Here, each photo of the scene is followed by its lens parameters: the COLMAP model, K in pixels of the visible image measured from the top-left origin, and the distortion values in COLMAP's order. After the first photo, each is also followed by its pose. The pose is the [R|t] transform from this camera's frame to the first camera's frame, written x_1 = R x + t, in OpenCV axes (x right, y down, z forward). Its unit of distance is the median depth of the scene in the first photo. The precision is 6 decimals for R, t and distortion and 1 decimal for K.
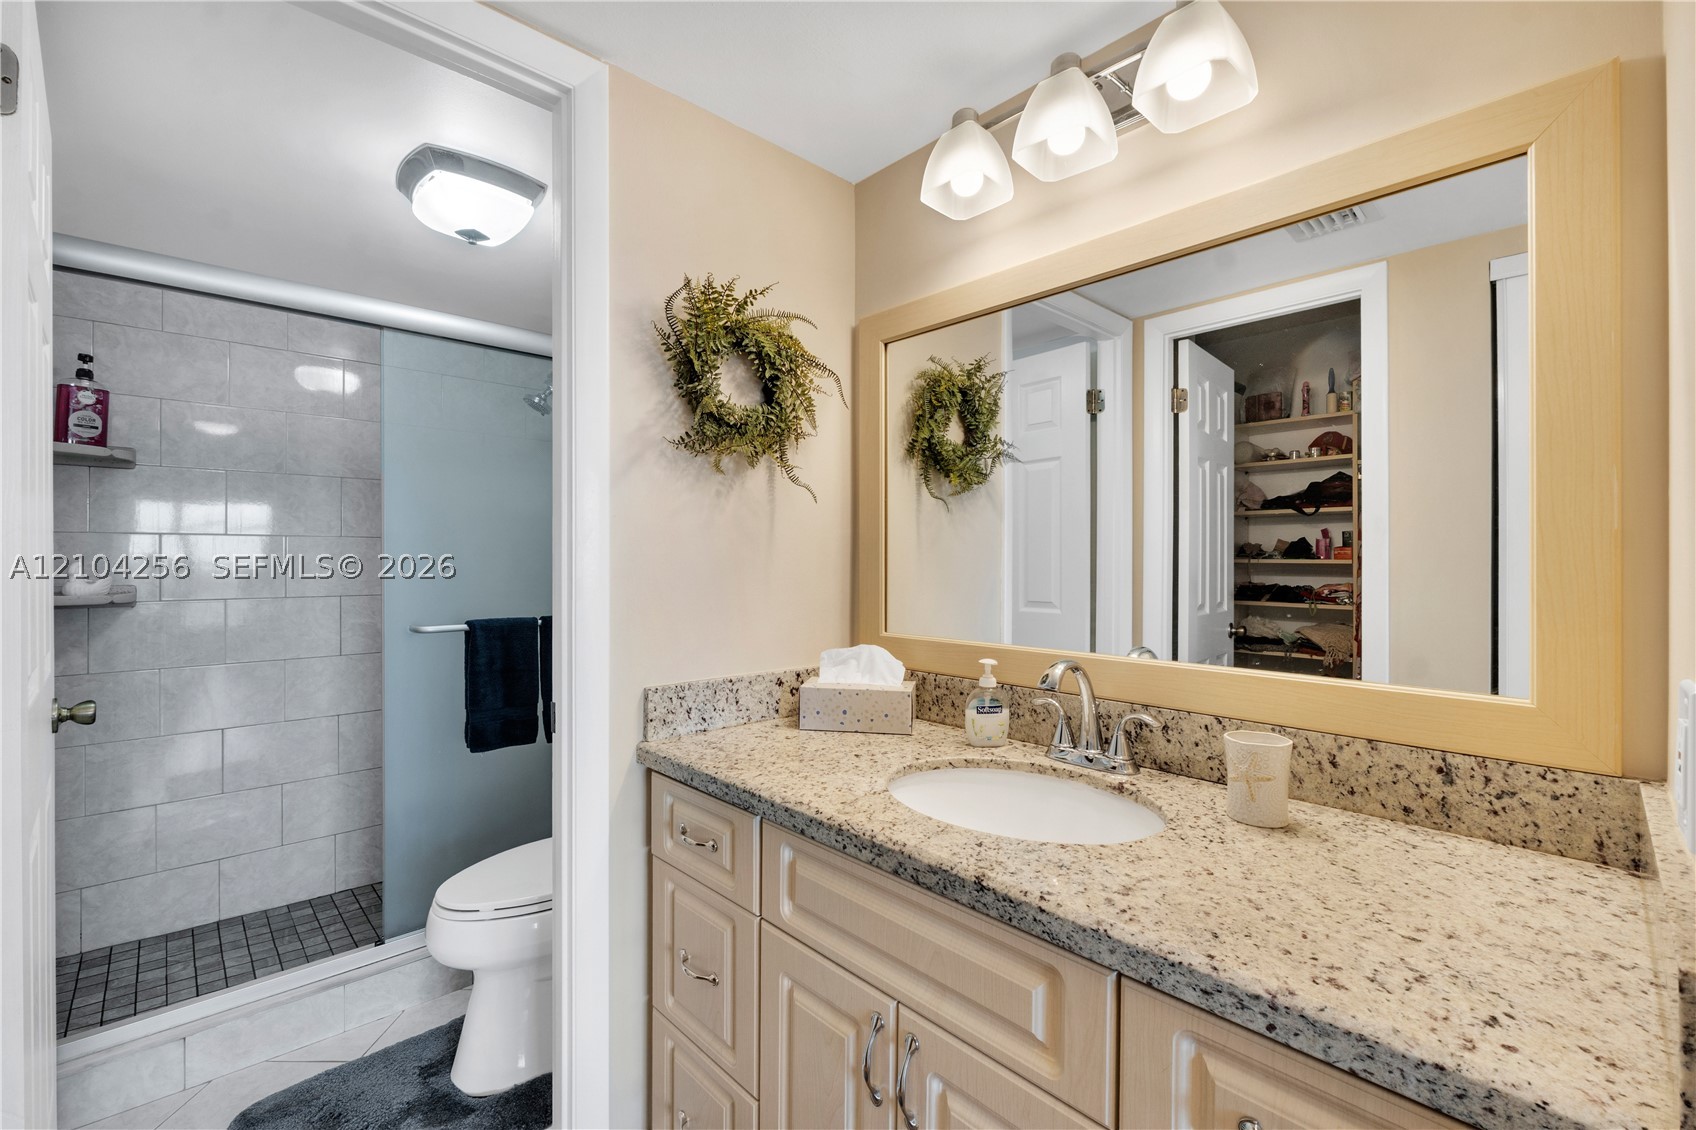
lens RADIAL K [[716.8, 0, 835.8], [0, 716.8, 562.1], [0, 0, 1]] dist [-0.011792, -0.000120]
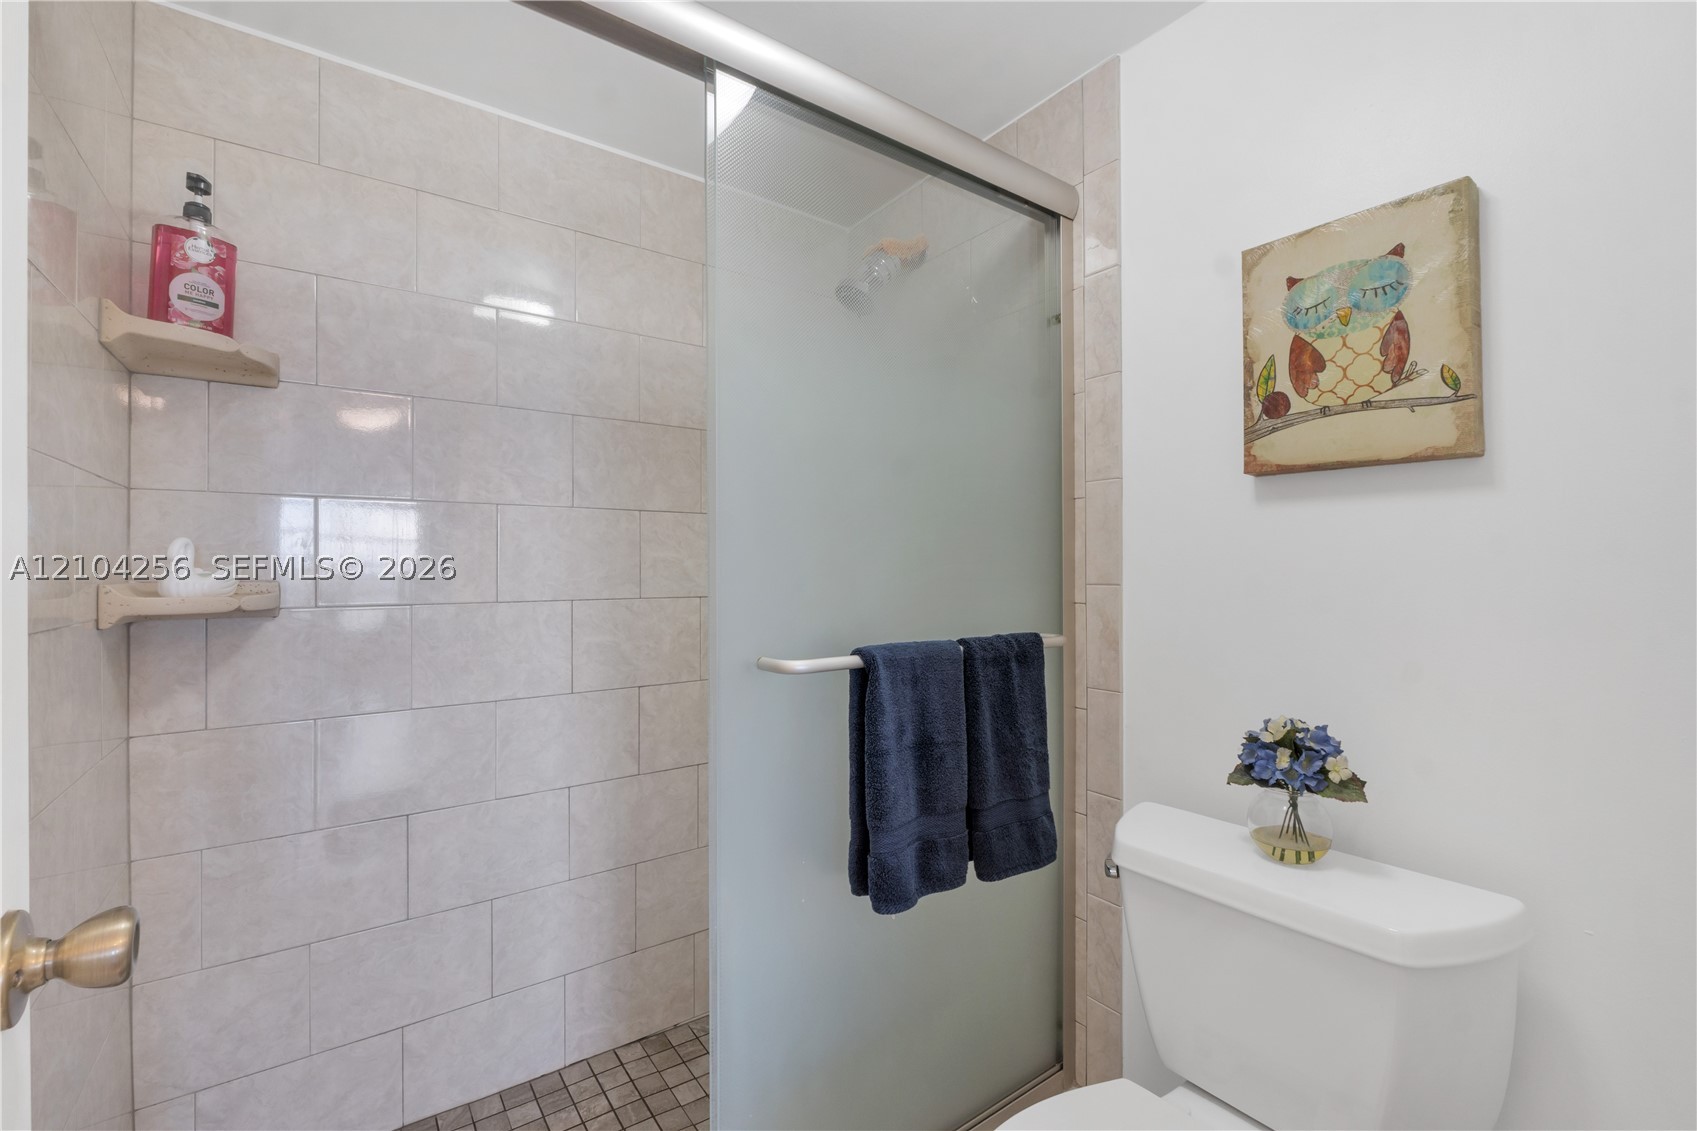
lens RADIAL K [[715.3, 0, 834.4], [0, 715.3, 563.9], [0, 0, 1]] dist [-0.011650, 0.000813]
pose [[0.990631, -0.004405, -0.136498, -0.456941], [0.003622, 0.999976, -0.005983, 0.024326], [0.136521, 0.005432, 0.990622, 0.485905]]
